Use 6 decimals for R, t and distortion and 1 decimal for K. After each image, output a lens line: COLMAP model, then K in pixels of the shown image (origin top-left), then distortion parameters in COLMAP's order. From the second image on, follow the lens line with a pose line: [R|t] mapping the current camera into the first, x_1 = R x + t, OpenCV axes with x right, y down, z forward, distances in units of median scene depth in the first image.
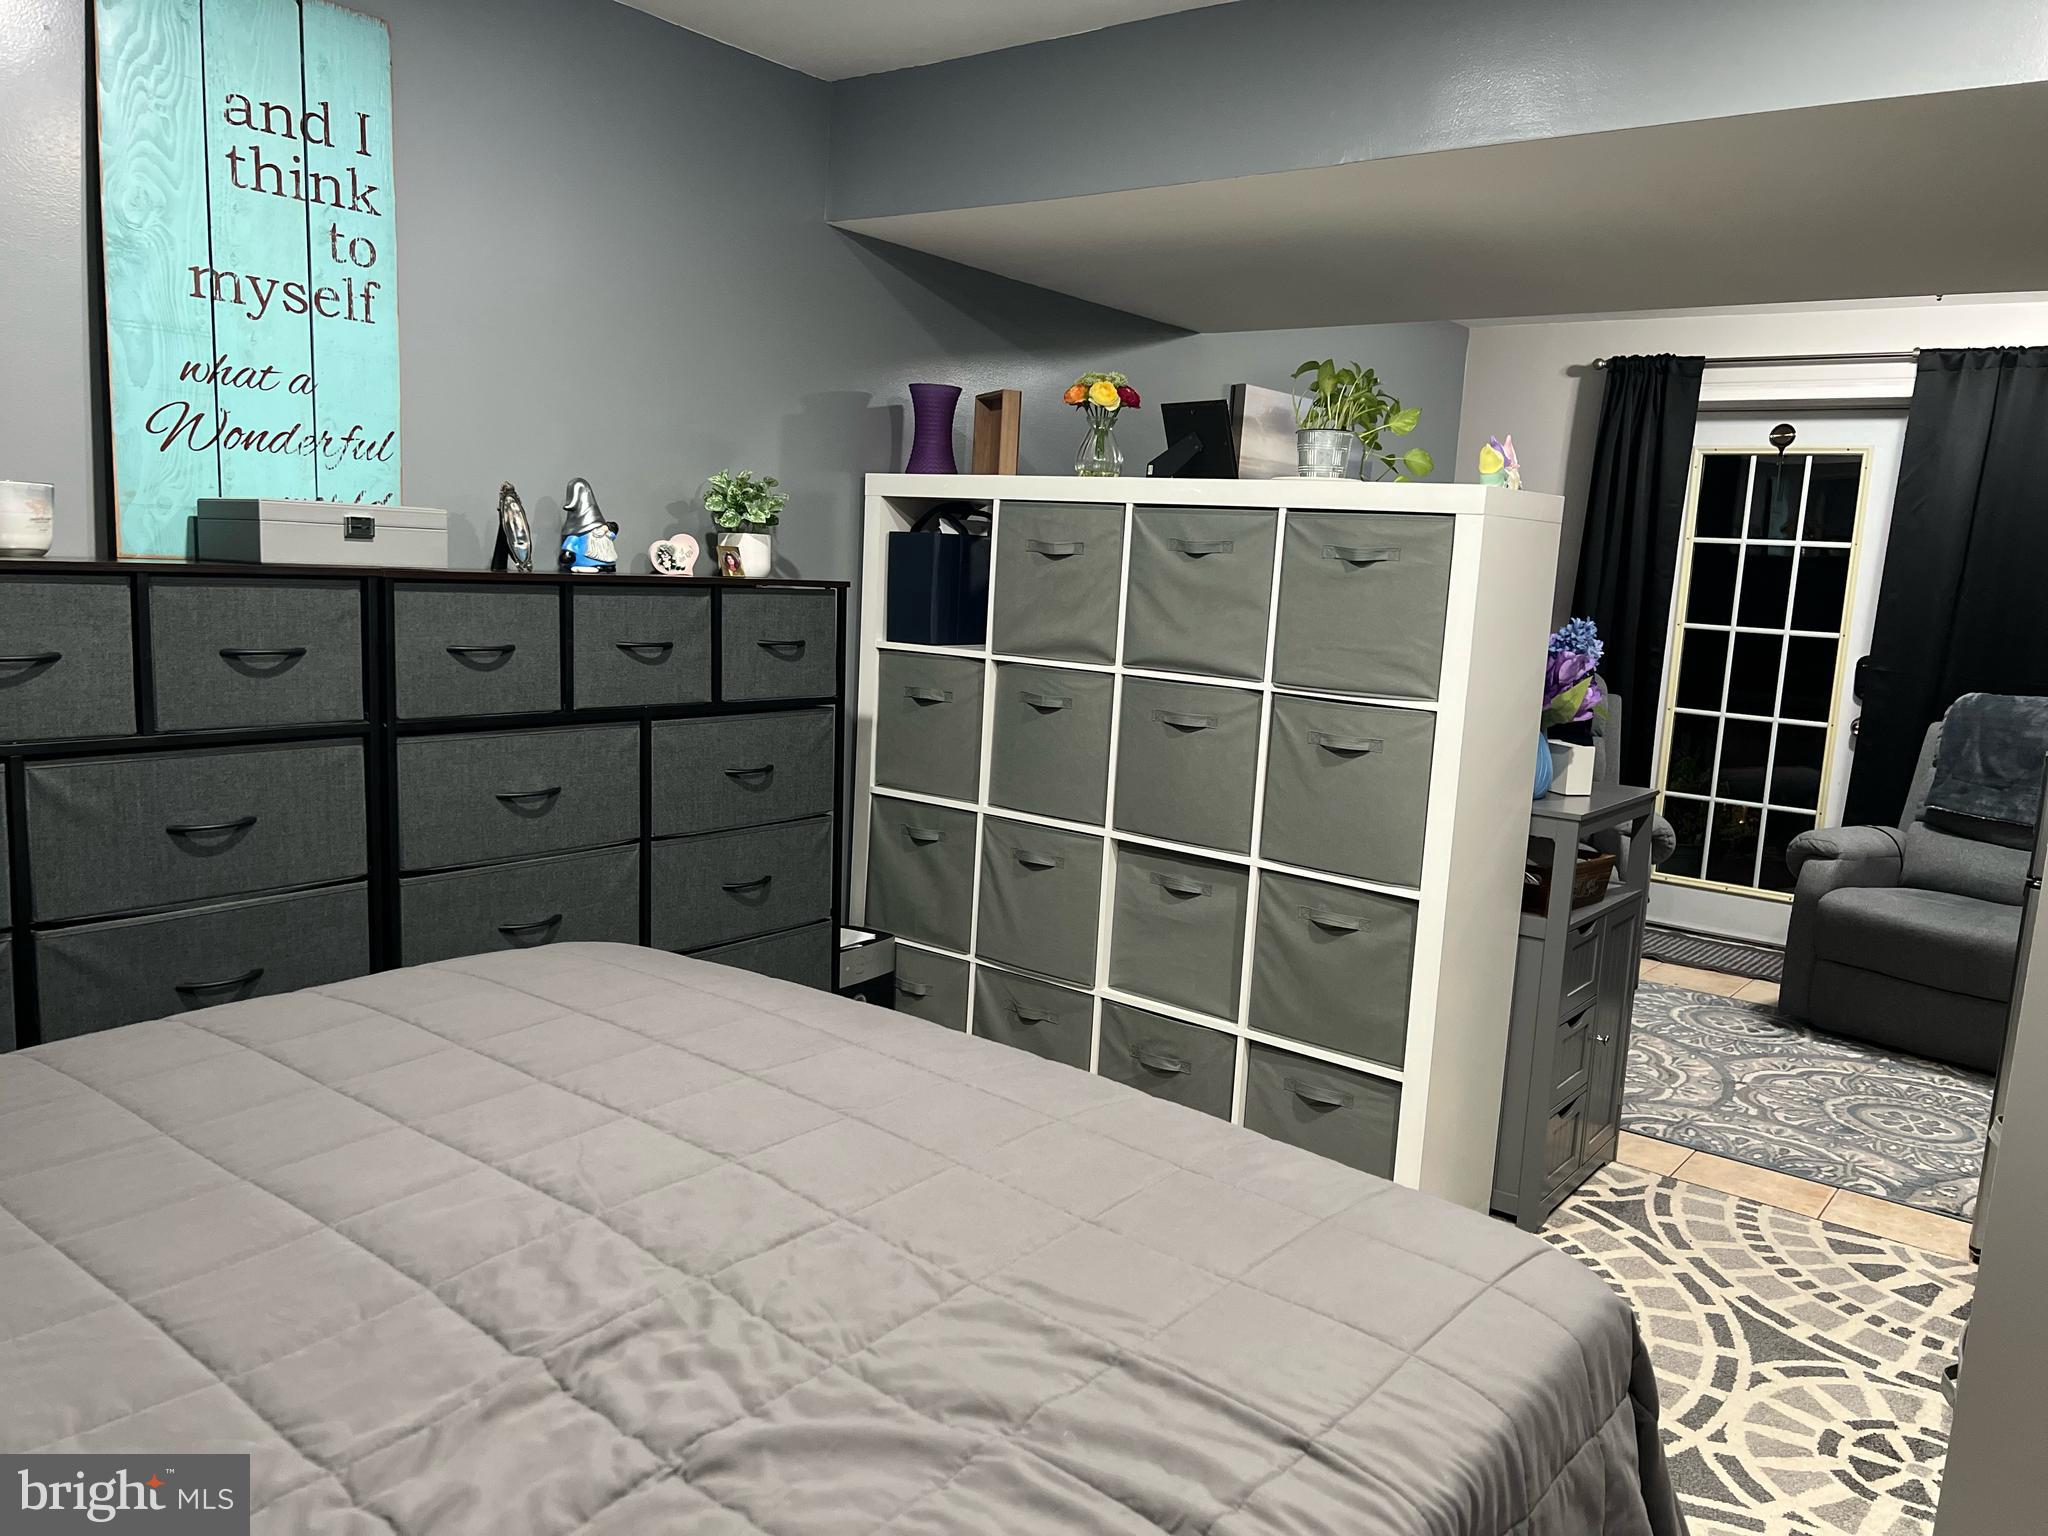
lens RADIAL K [[1521.6, 0, 1024.0], [0, 1521.6, 768.0], [0, 0, 1]] dist [0.090079, -0.101060]
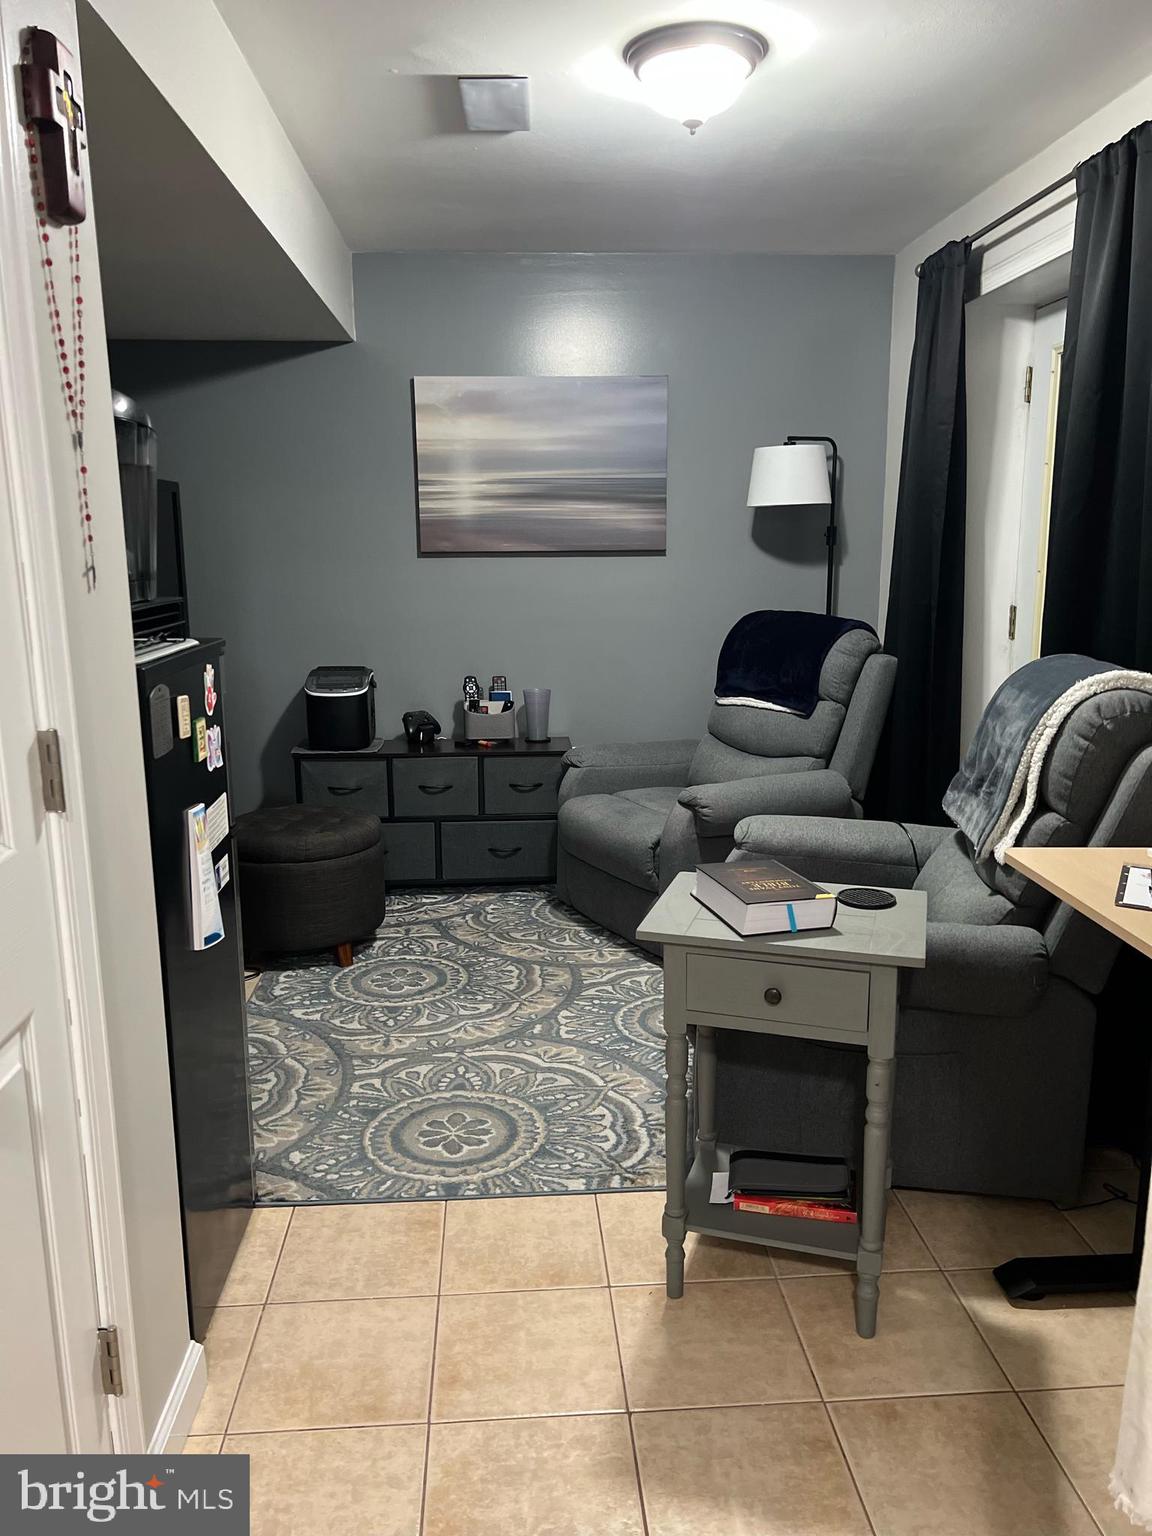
lens RADIAL K [[1141.2, 0, 576.0], [0, 1141.2, 768.0], [0, 0, 1]] dist [0.090079, -0.101060]
pose [[0.667026, 0.087257, -0.739907, 1.012805], [-0.058848, 0.996186, 0.064429, -0.021481], [0.742706, 0.000566, 0.669617, 0.574700]]
